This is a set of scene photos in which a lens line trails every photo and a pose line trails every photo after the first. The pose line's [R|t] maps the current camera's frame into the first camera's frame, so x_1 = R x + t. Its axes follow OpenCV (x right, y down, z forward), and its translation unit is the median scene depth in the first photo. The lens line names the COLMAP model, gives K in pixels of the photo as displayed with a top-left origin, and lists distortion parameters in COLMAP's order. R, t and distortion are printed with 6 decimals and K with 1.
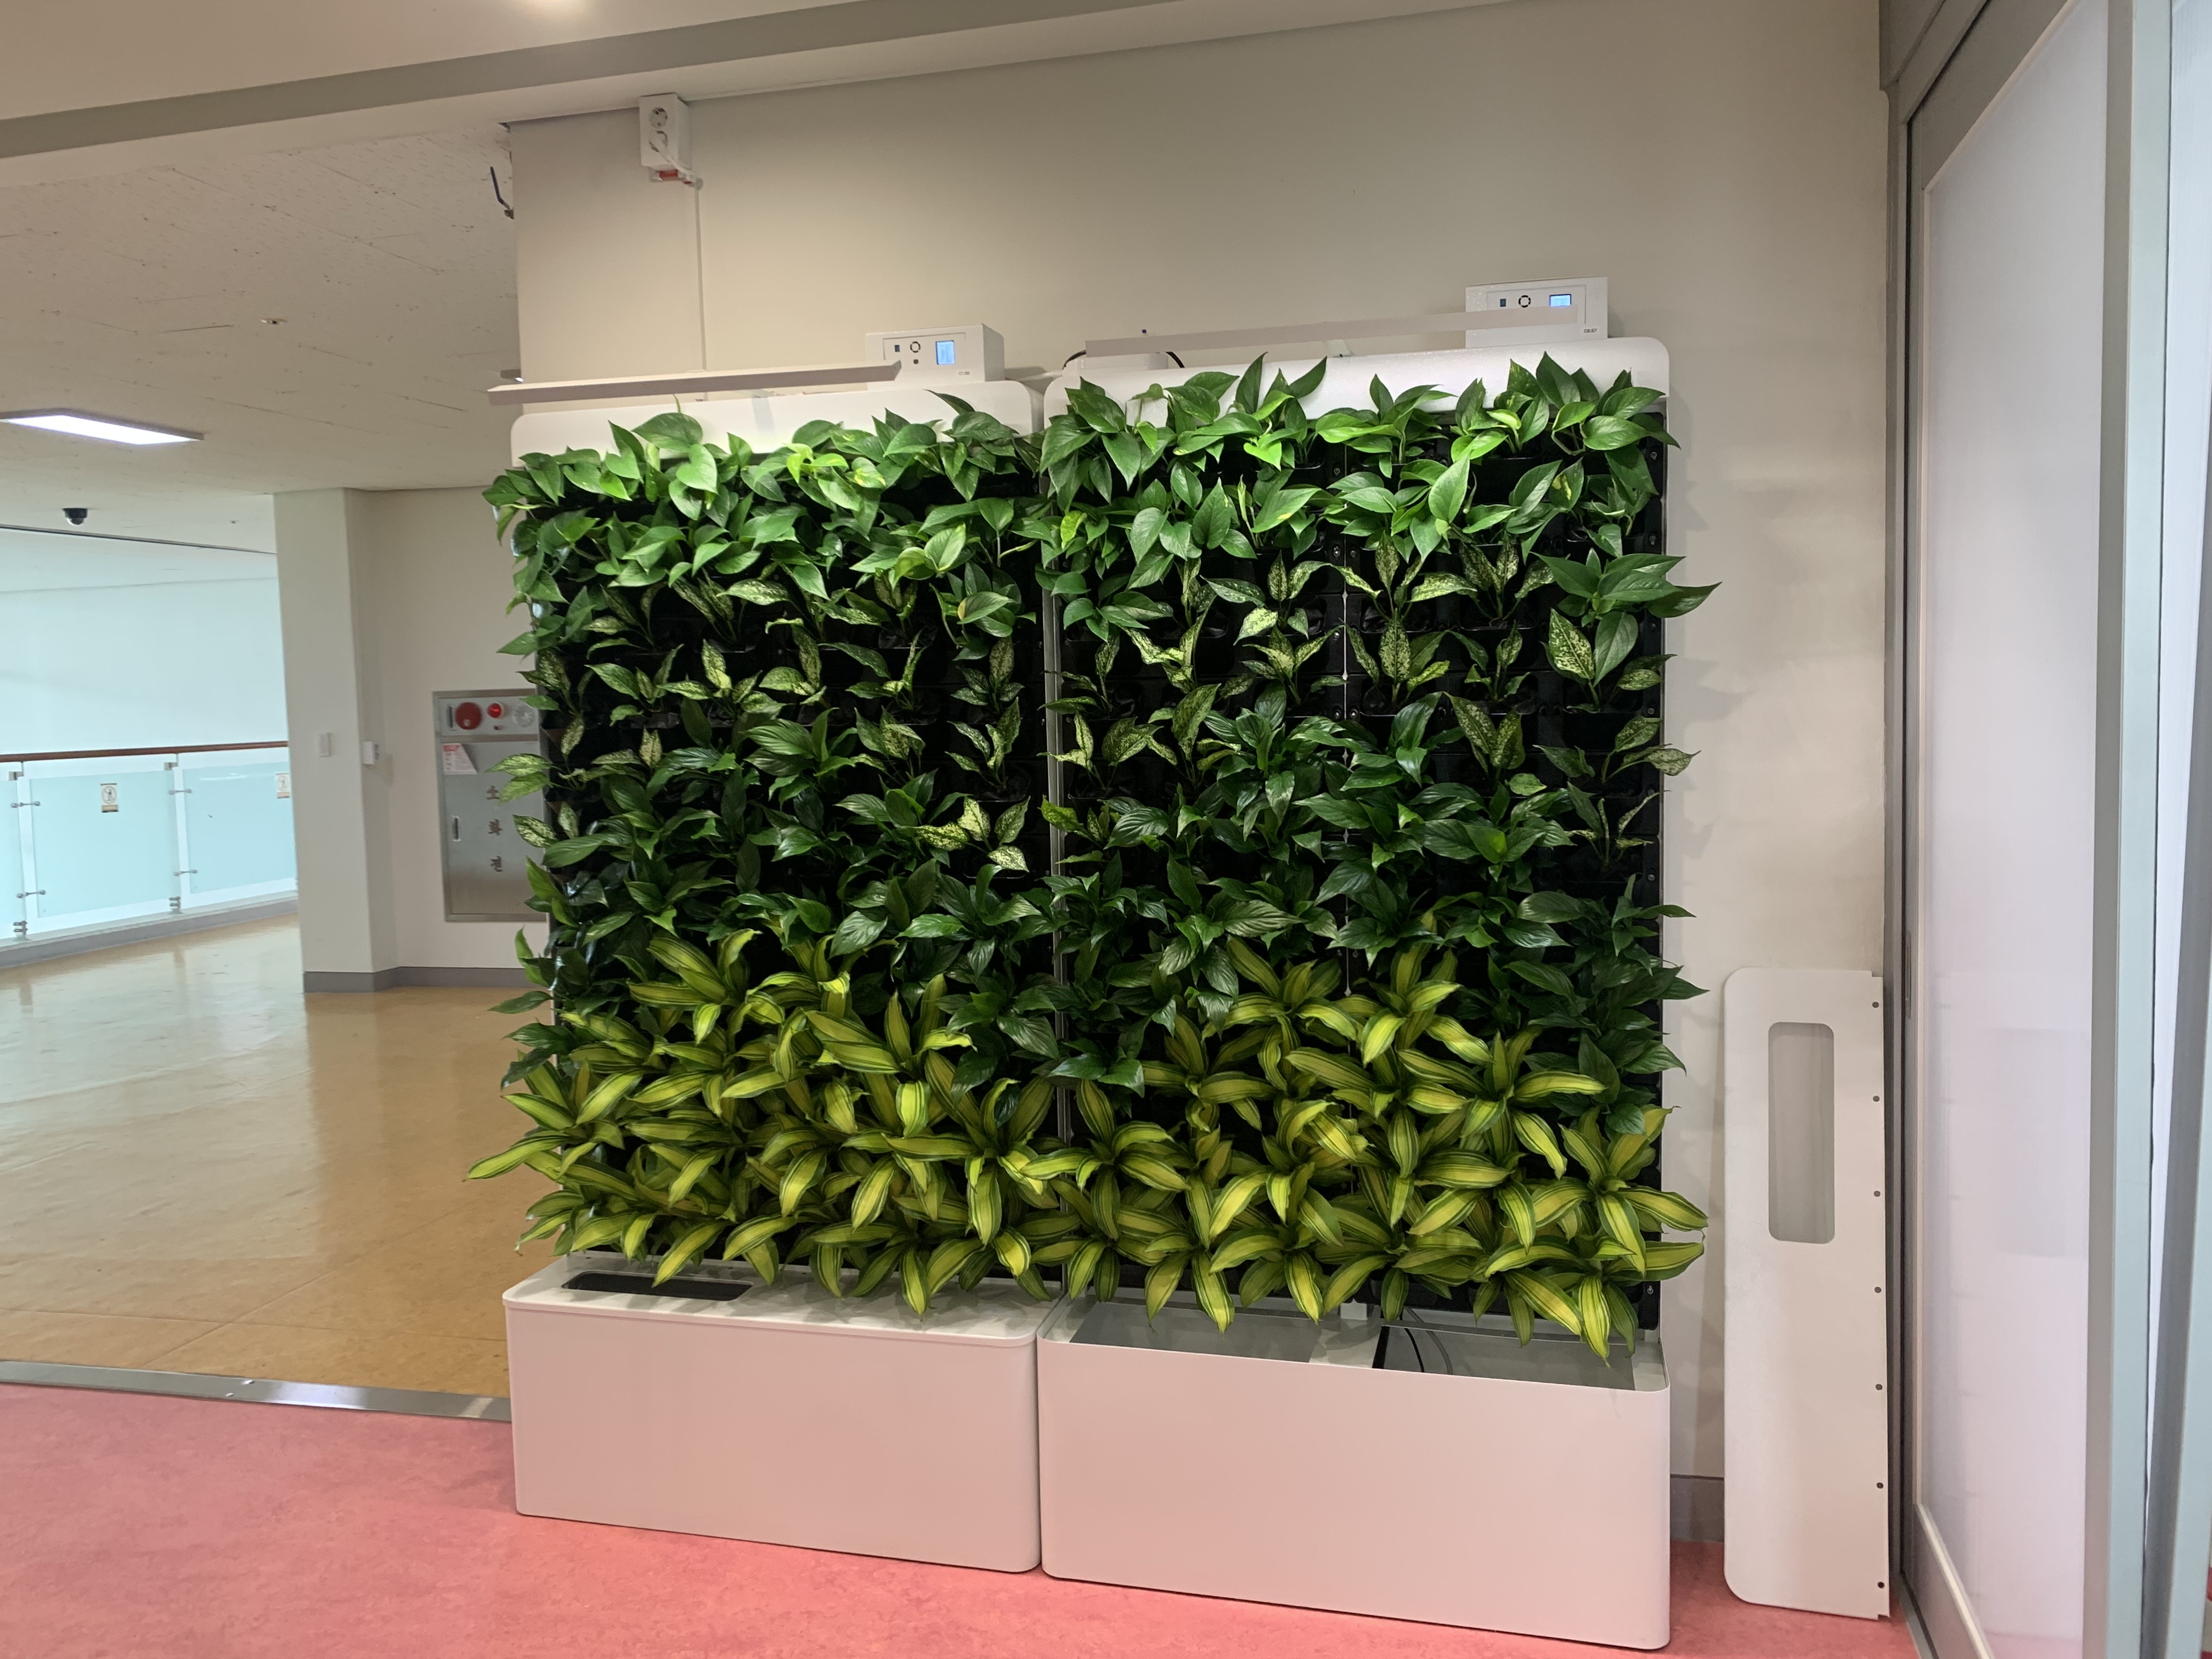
lens RADIAL K [[1692.7, 0, 1106.0], [0, 1692.7, 829.5], [0, 0, 1]] dist [-0.008349, -0.003643]
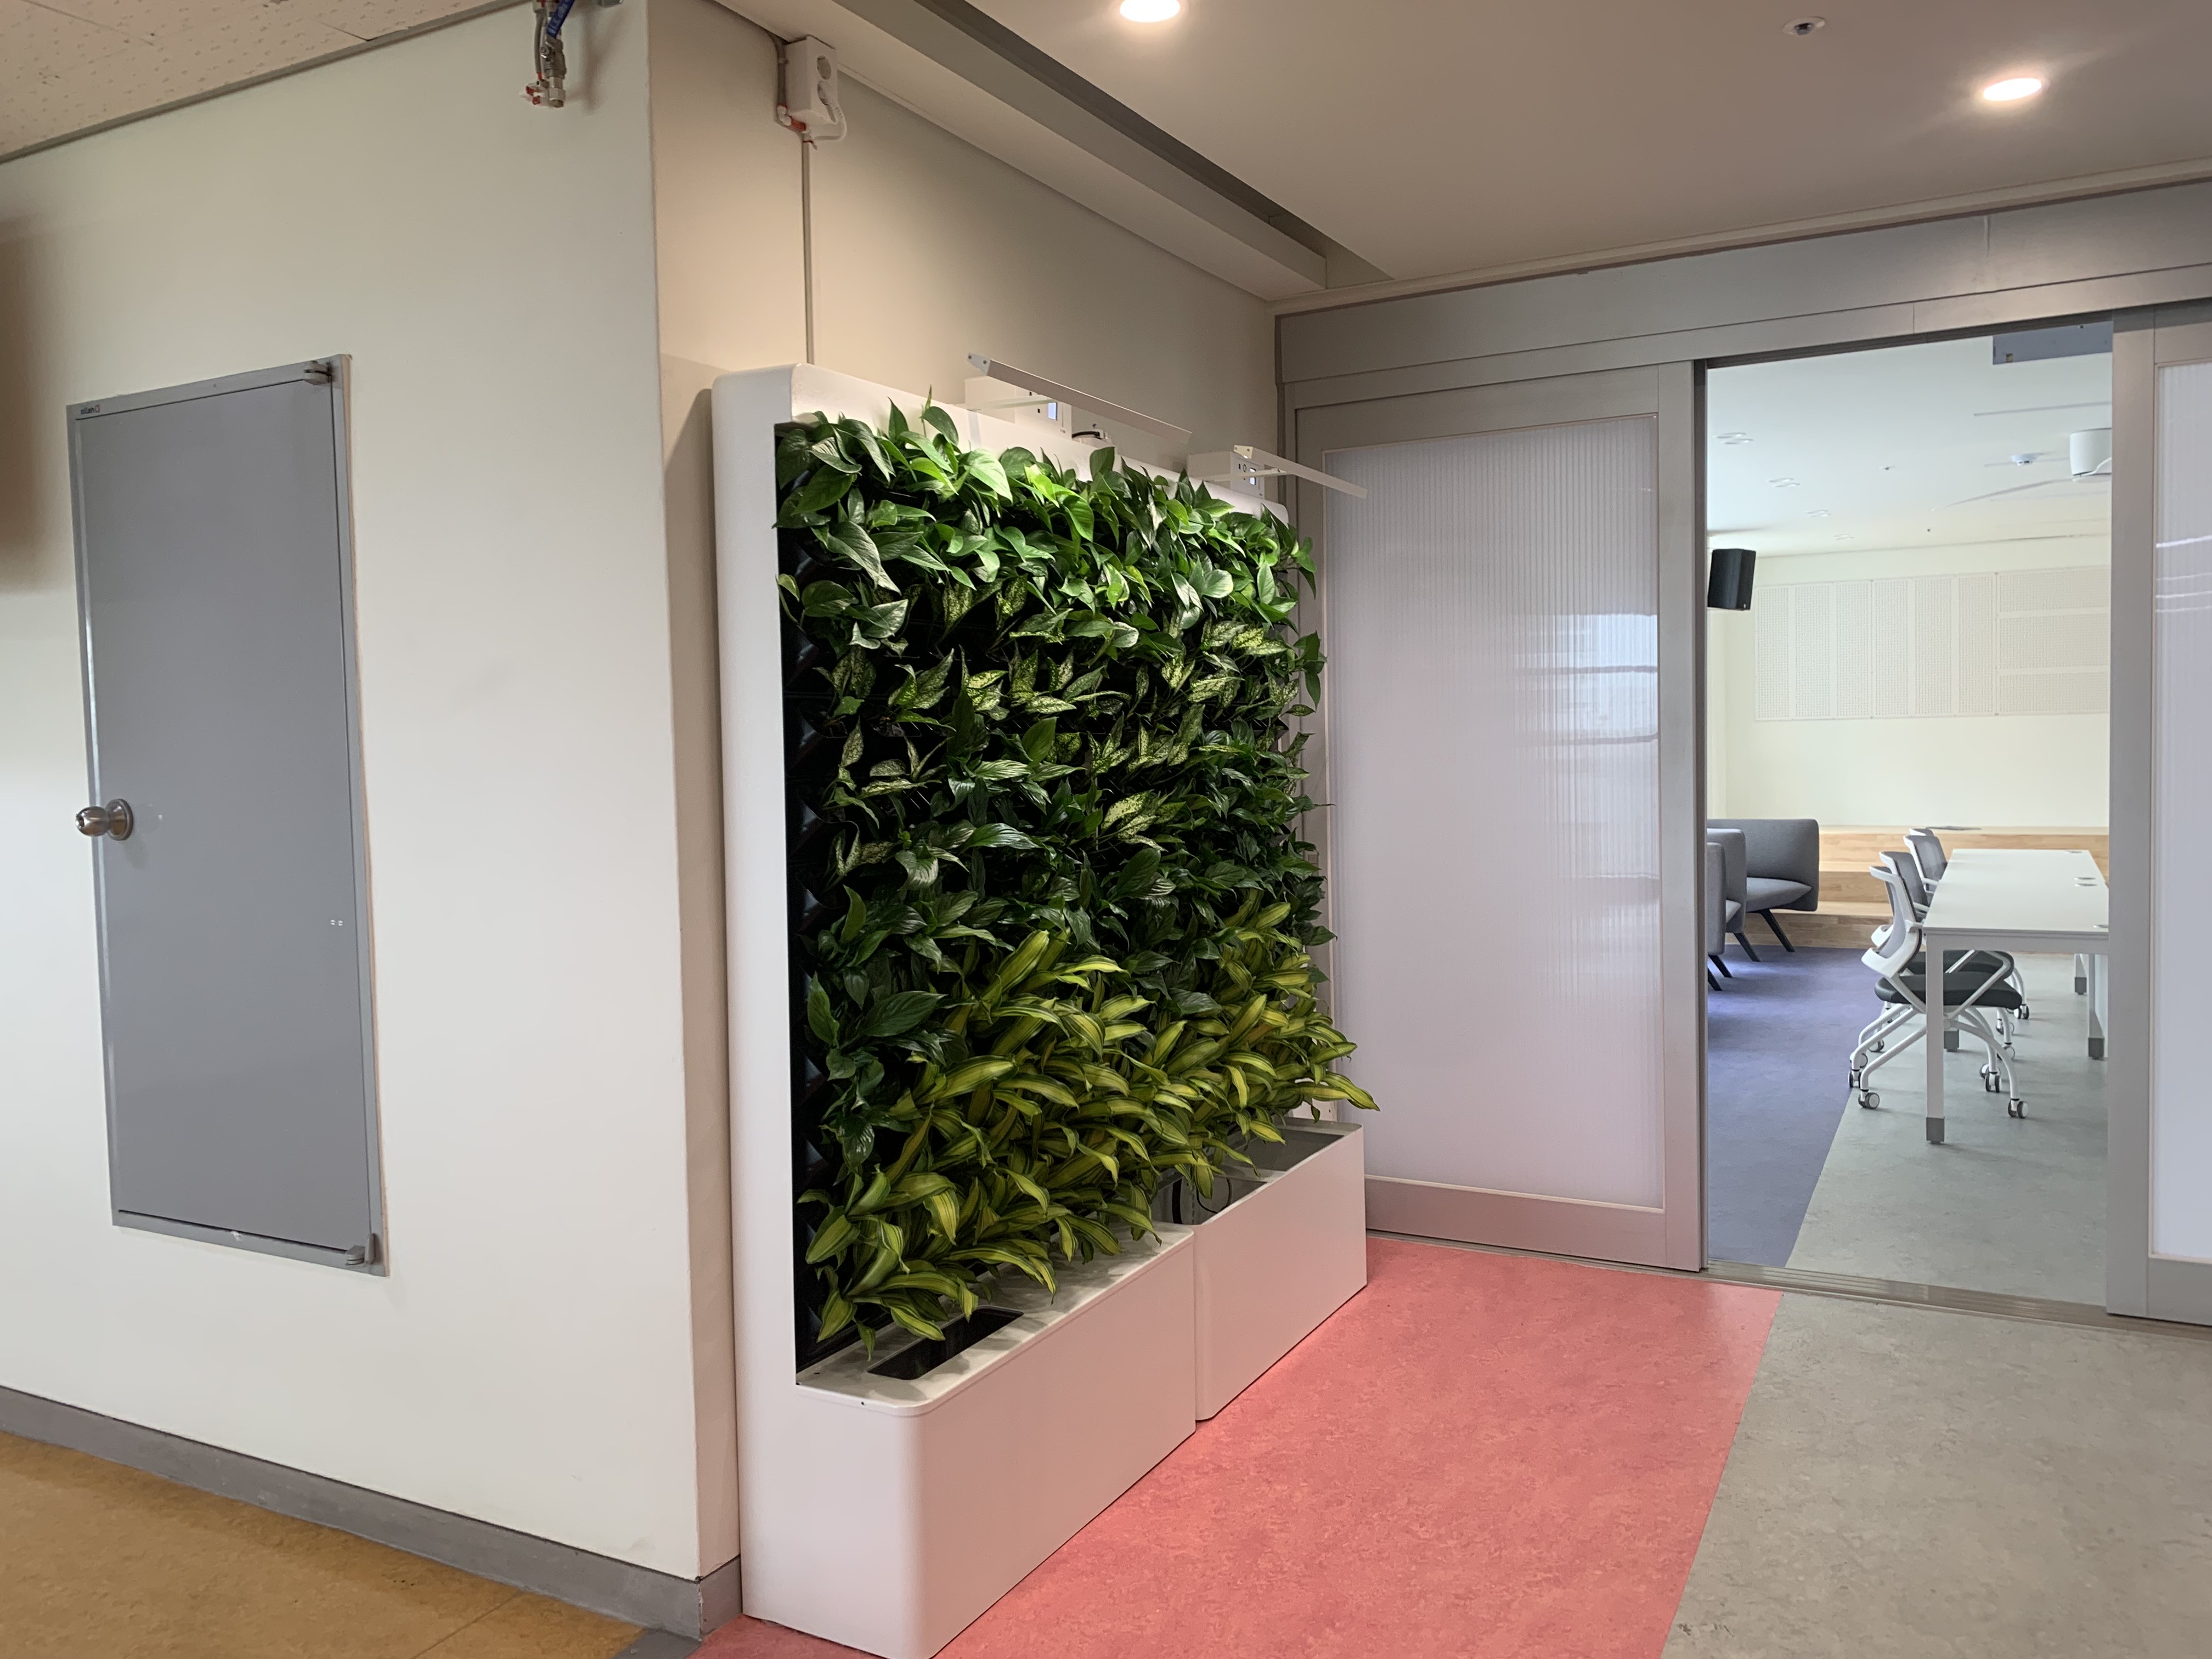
lens RADIAL K [[1692.7, 0, 1106.0], [0, 1692.7, 829.5], [0, 0, 1]] dist [-0.008349, -0.003643]
pose [[0.225973, -0.030385, 0.973660, -1.171832], [0.092210, 0.995693, 0.009672, -0.006545], [-0.969760, 0.087595, 0.227801, 0.710945]]
